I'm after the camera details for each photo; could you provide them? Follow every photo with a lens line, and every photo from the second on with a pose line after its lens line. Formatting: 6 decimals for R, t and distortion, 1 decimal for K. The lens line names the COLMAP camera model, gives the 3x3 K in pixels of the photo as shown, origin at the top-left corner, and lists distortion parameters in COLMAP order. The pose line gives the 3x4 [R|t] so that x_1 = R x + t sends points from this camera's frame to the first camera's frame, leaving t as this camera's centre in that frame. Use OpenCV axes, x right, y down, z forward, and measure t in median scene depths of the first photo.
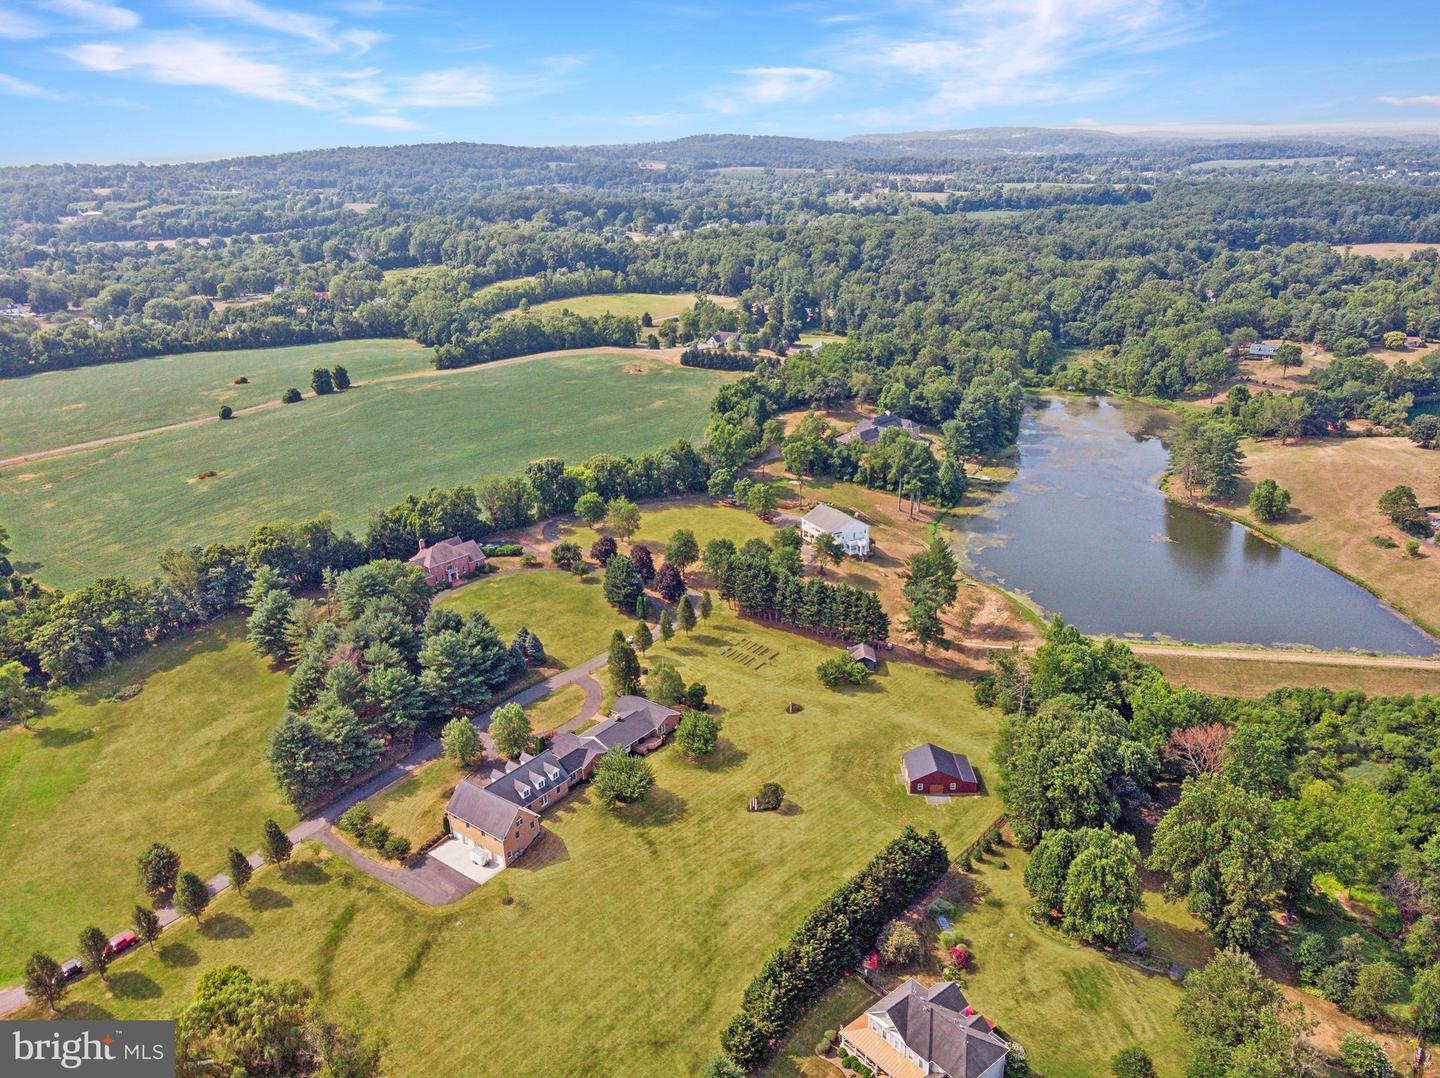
lens RADIAL K [[1066.9, 0, 713.6], [0, 1066.9, 533.7], [0, 0, 1]] dist [0.001616, 0.003764]
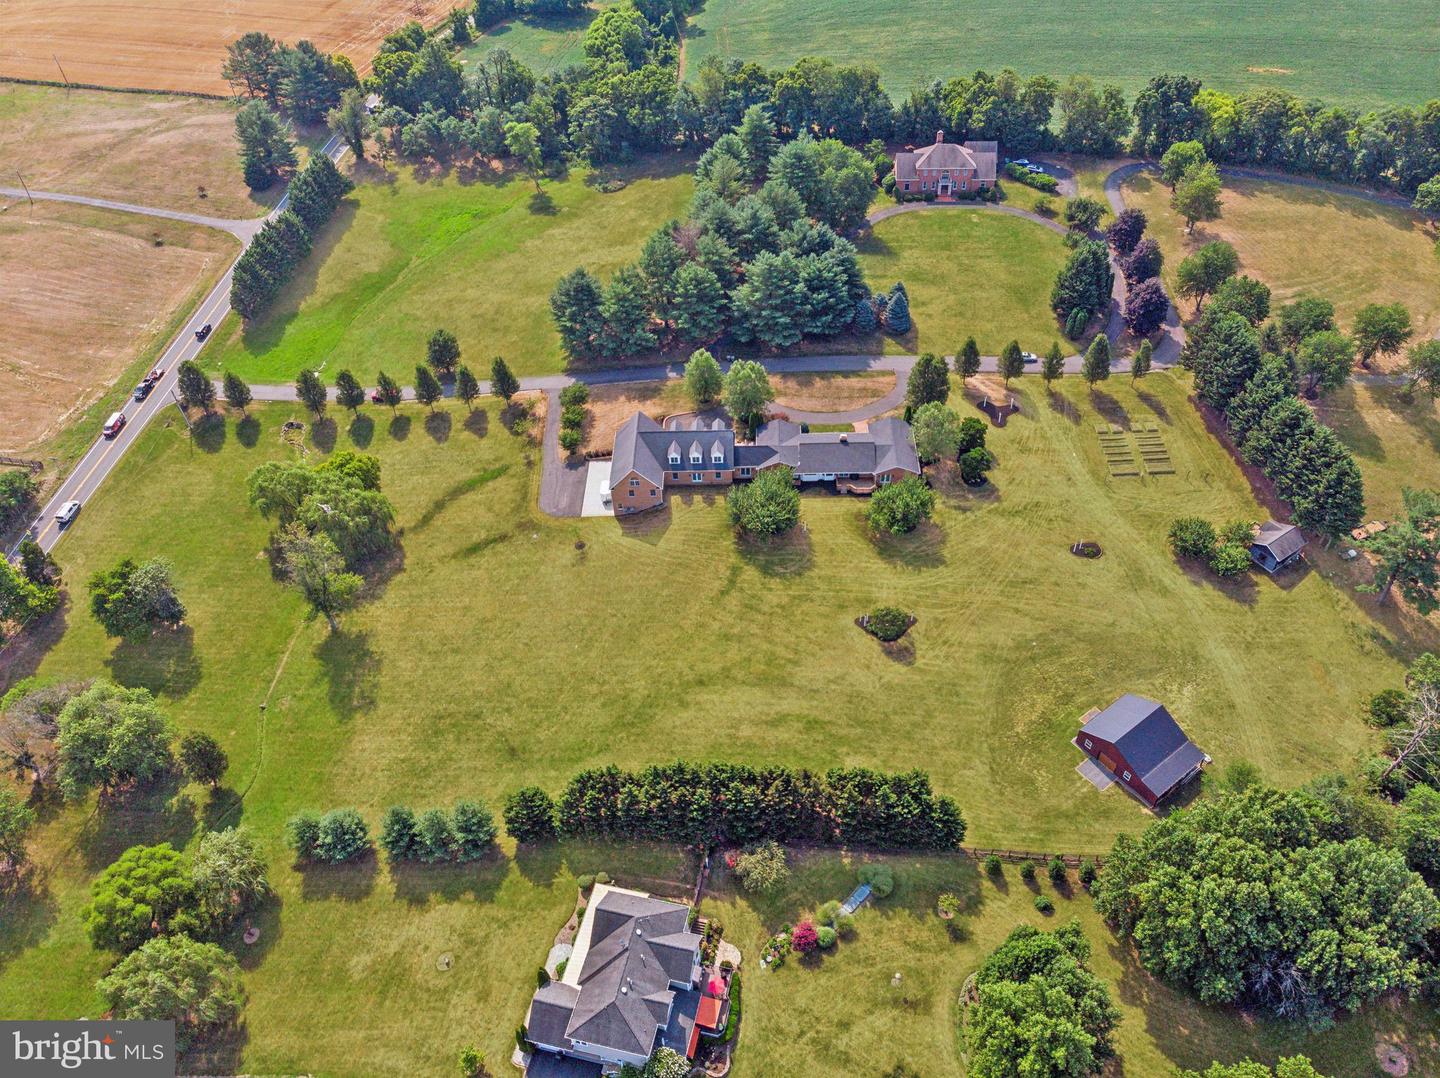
lens RADIAL K [[1066.9, 0, 713.6], [0, 1066.9, 533.7], [0, 0, 1]] dist [0.001616, 0.003764]
pose [[0.607601, 0.548598, -0.574336, 0.391547], [-0.255533, 0.819701, 0.512633, -0.173936], [0.752013, -0.164715, 0.638236, 0.432661]]
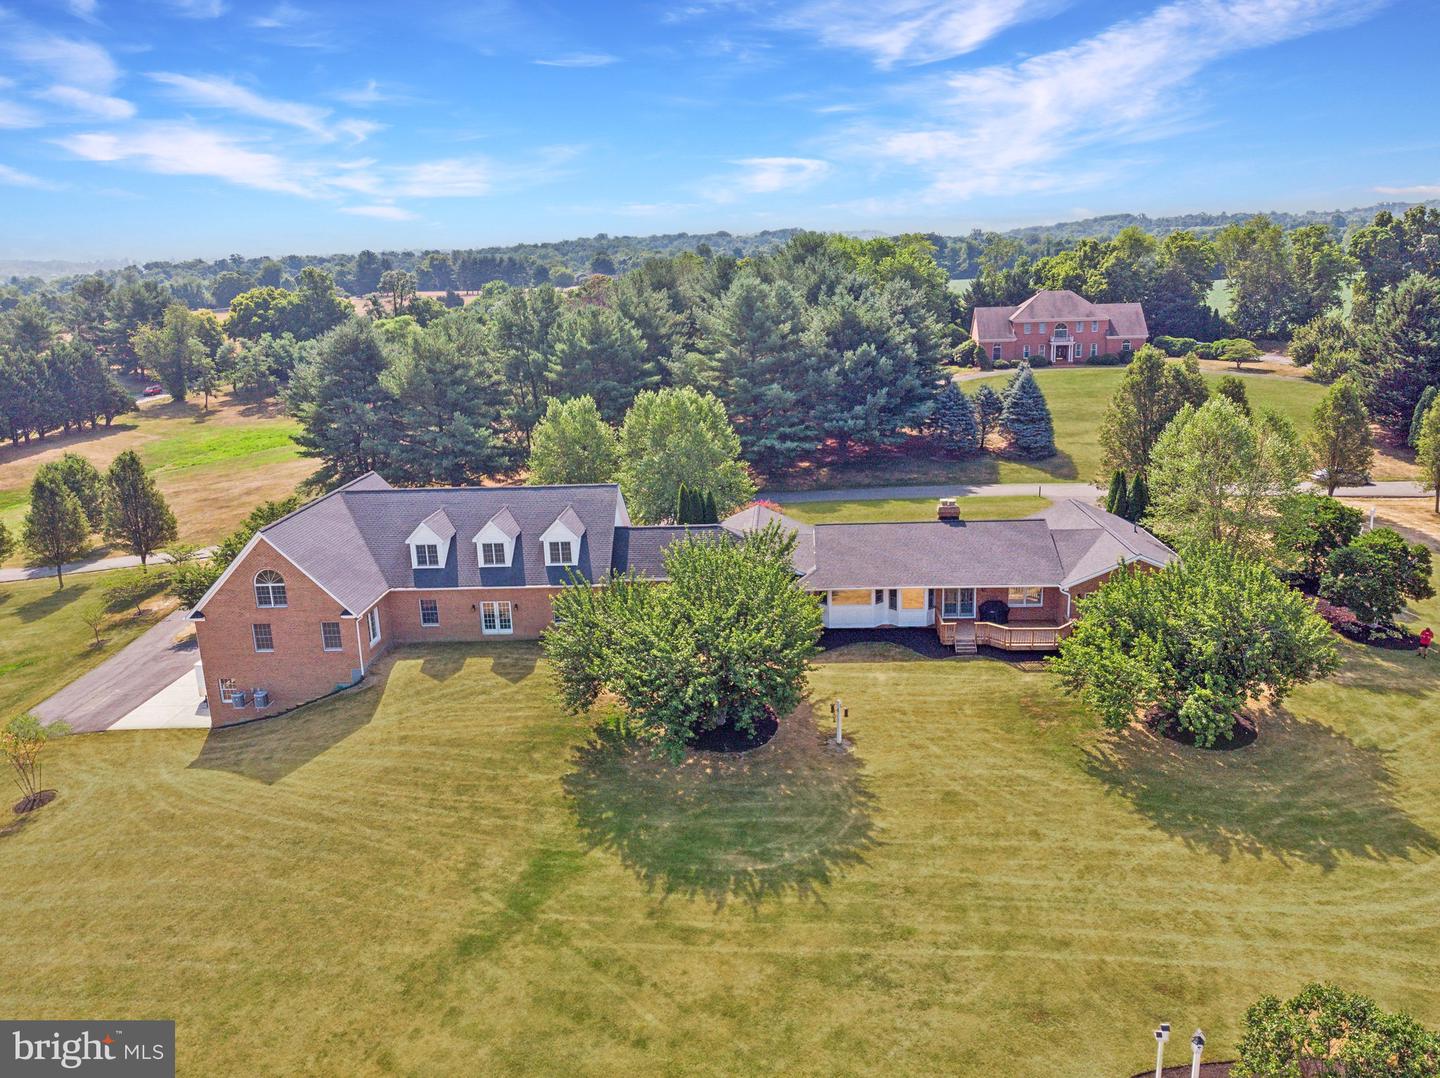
lens RADIAL K [[1066.9, 0, 713.6], [0, 1066.9, 533.7], [0, 0, 1]] dist [0.001616, 0.003764]
pose [[0.579277, 0.201833, -0.789748, 0.096830], [-0.266686, 0.962467, 0.050360, 0.199804], [0.770270, 0.181442, 0.611361, 0.869057]]
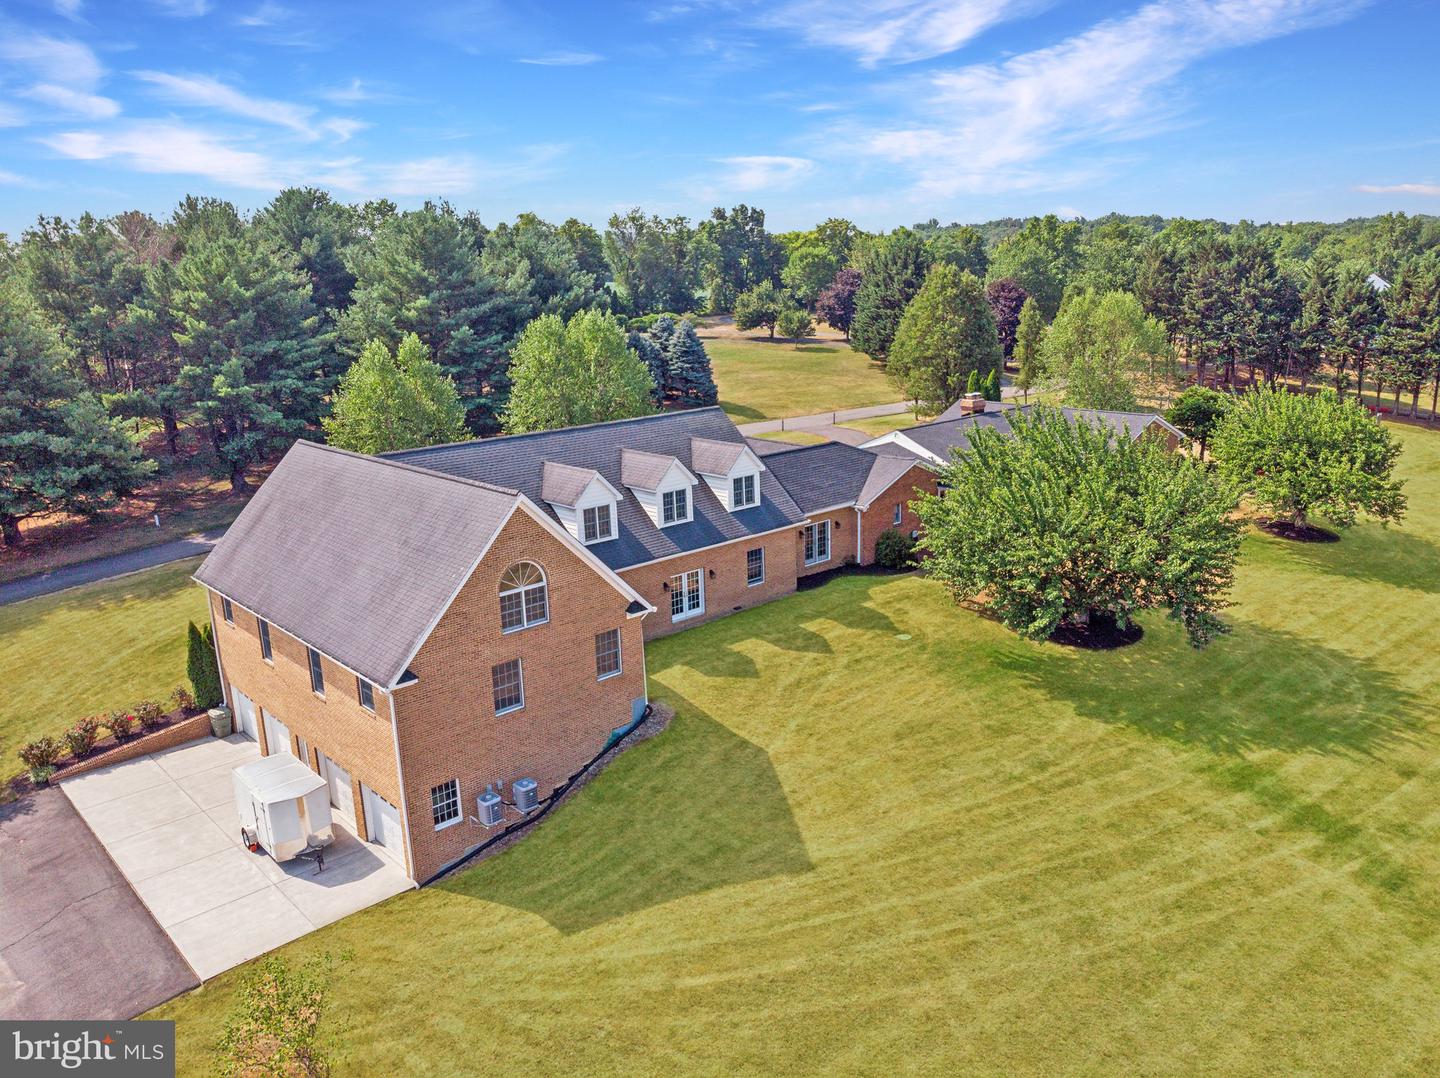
lens RADIAL K [[1066.9, 0, 713.6], [0, 1066.9, 533.7], [0, 0, 1]] dist [0.001616, 0.003764]
pose [[0.986332, 0.034003, -0.161222, -0.121331], [-0.051826, 0.992835, -0.107669, 0.261562], [0.156406, 0.114553, 0.981027, 0.802335]]
